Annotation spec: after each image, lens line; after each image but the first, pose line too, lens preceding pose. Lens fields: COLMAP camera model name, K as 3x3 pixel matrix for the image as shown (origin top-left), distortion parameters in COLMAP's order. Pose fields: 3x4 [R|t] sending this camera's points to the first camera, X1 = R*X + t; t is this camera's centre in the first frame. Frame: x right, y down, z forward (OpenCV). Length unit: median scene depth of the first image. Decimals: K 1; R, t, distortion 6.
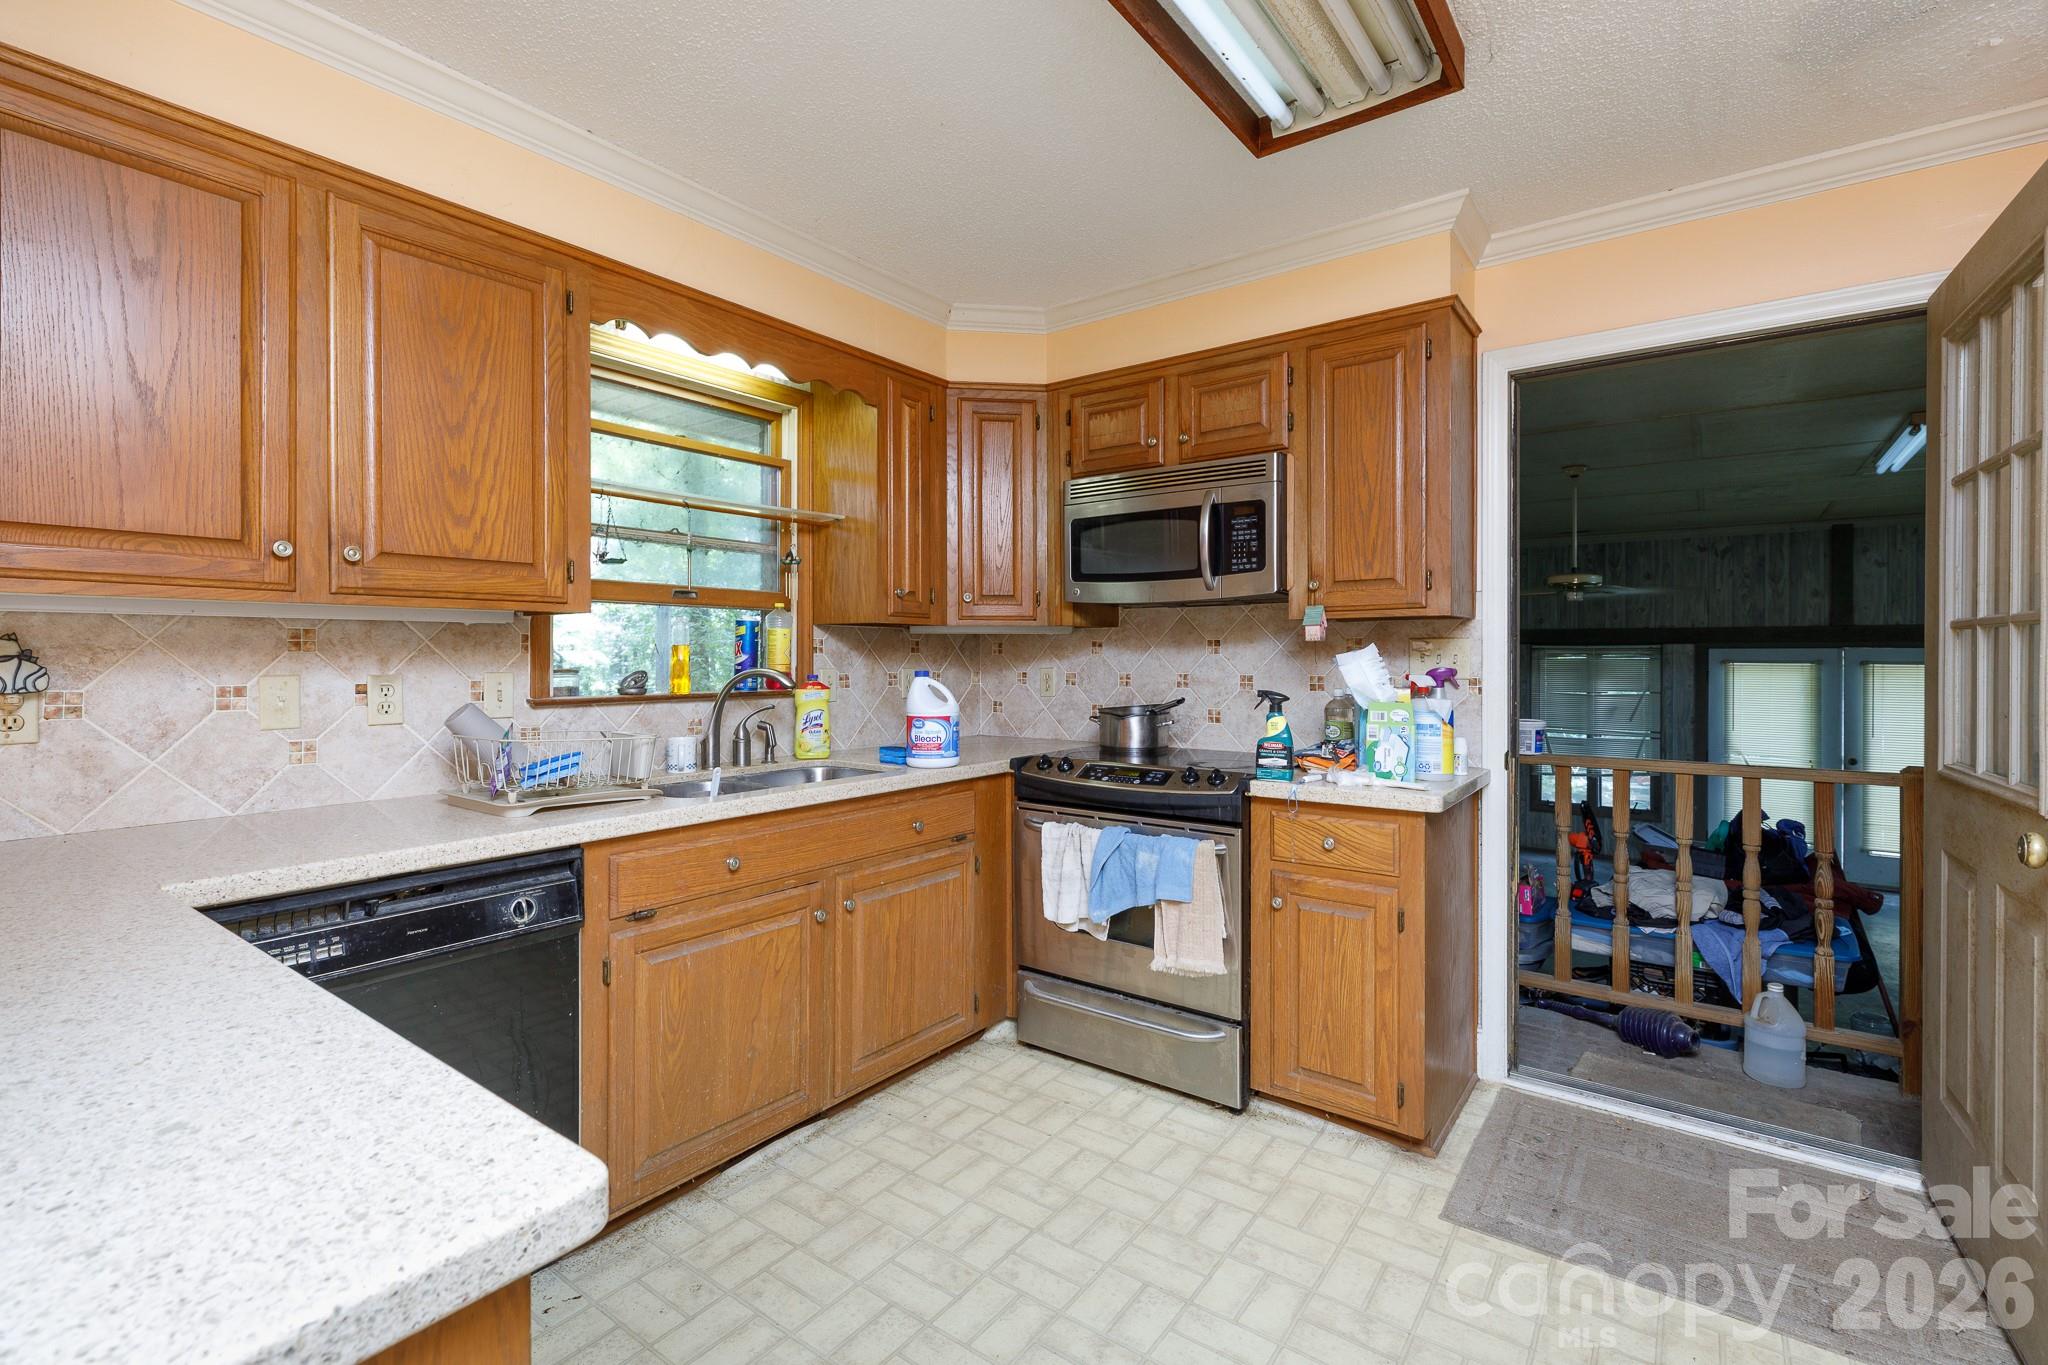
lens RADIAL K [[914.9, 0, 1022.4], [0, 914.9, 665.2], [0, 0, 1]] dist [0.003585, 0.000118]
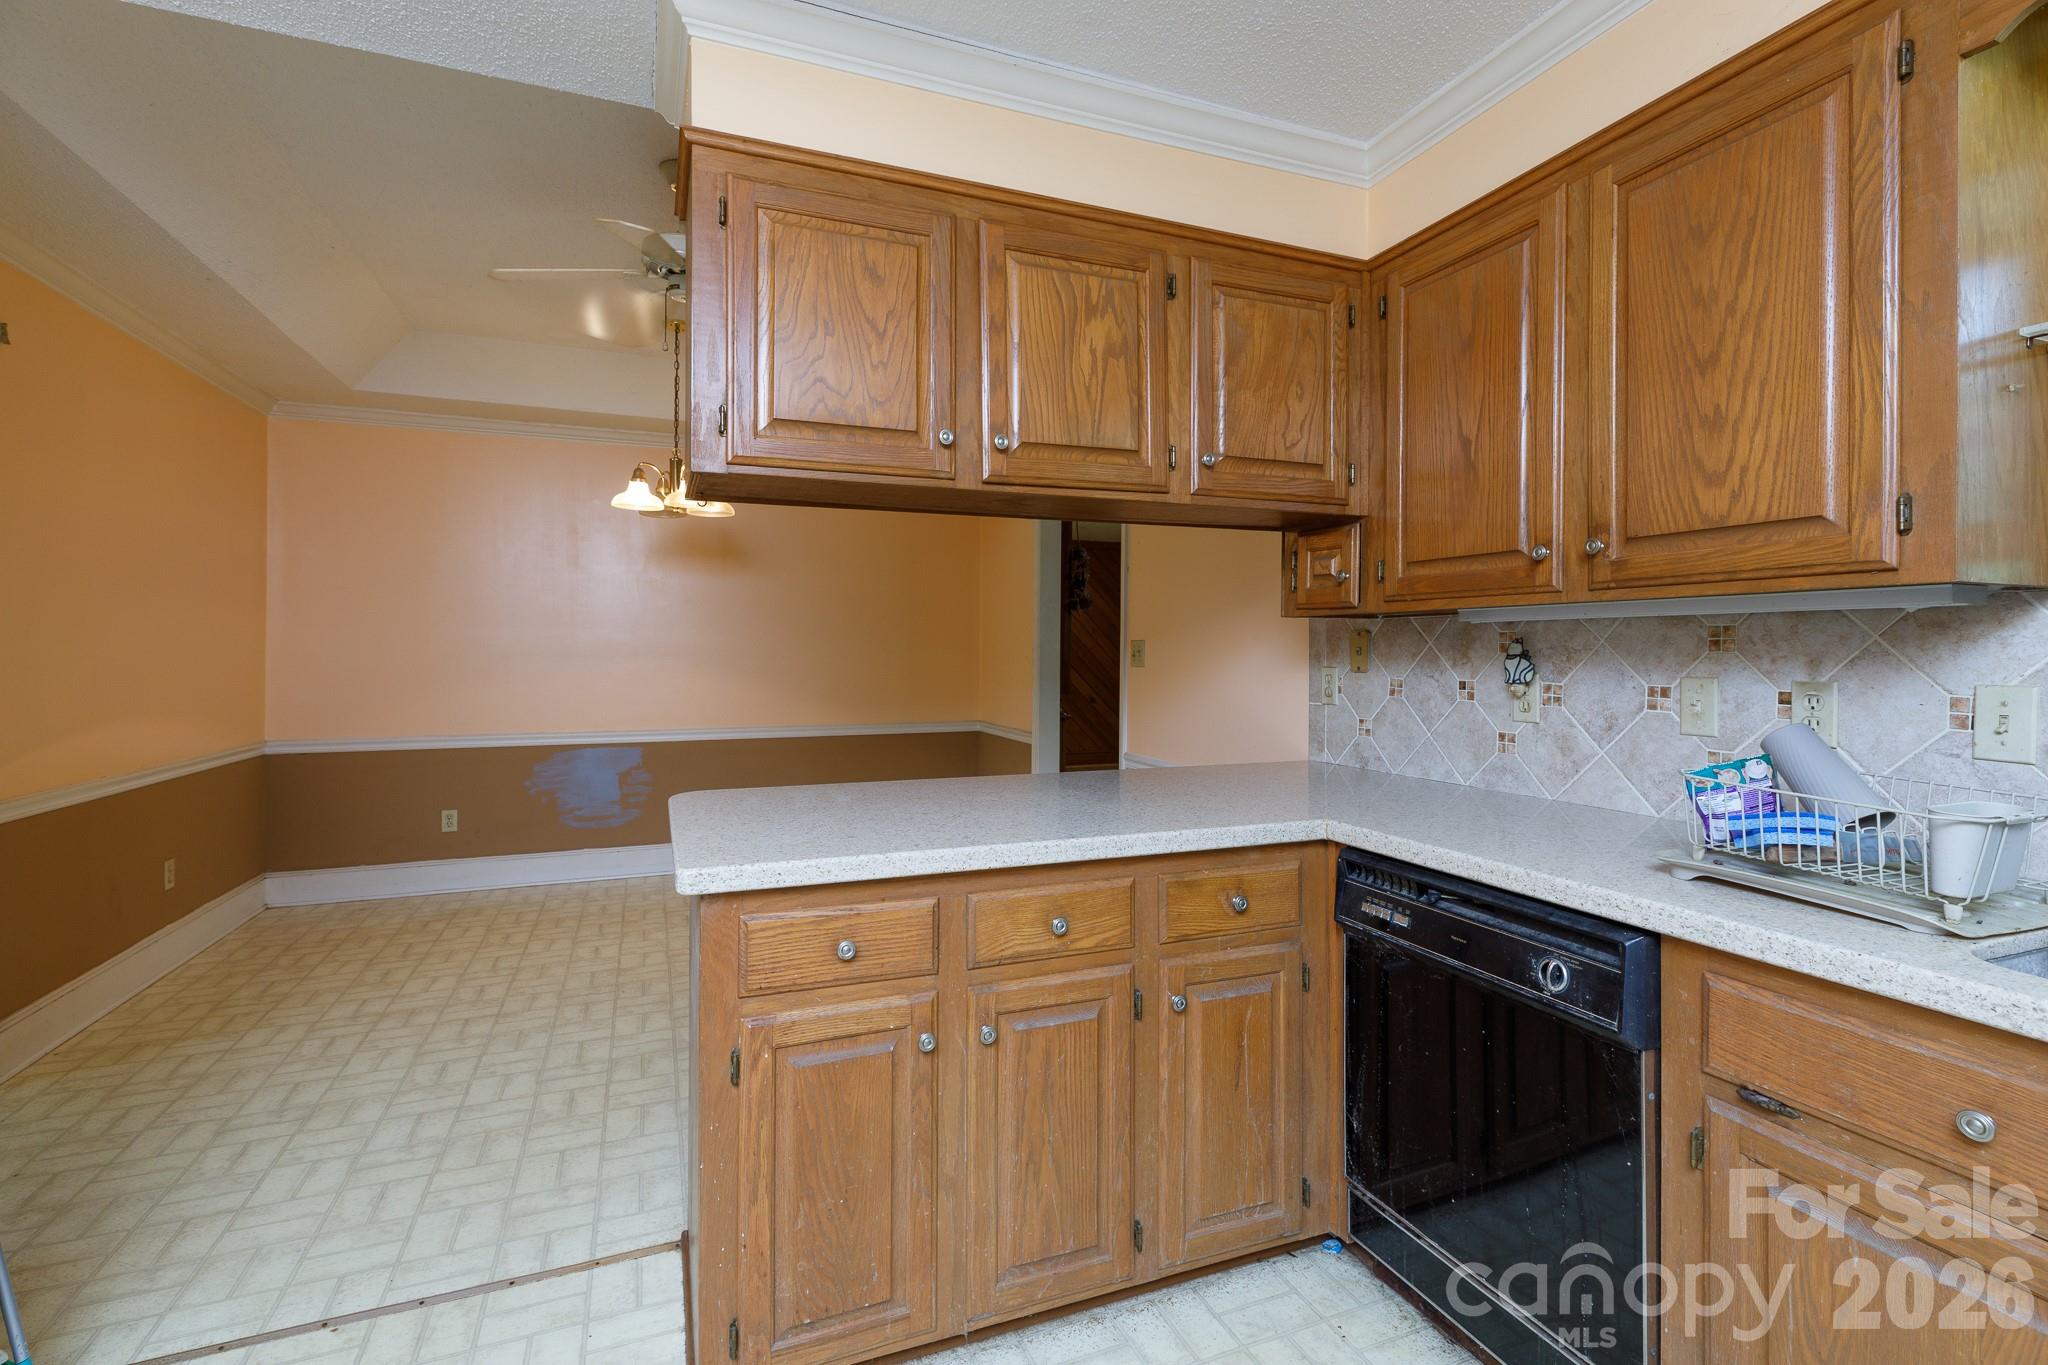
lens RADIAL K [[921.8, 0, 1025.2], [0, 921.8, 645.4], [0, 0, 1]] dist [0.004919, 0.000301]
pose [[-0.521767, -0.007780, -0.853052, 0.347670], [-0.014431, 0.999896, -0.000293, -0.011354], [0.852966, 0.012158, -0.521825, 0.934798]]
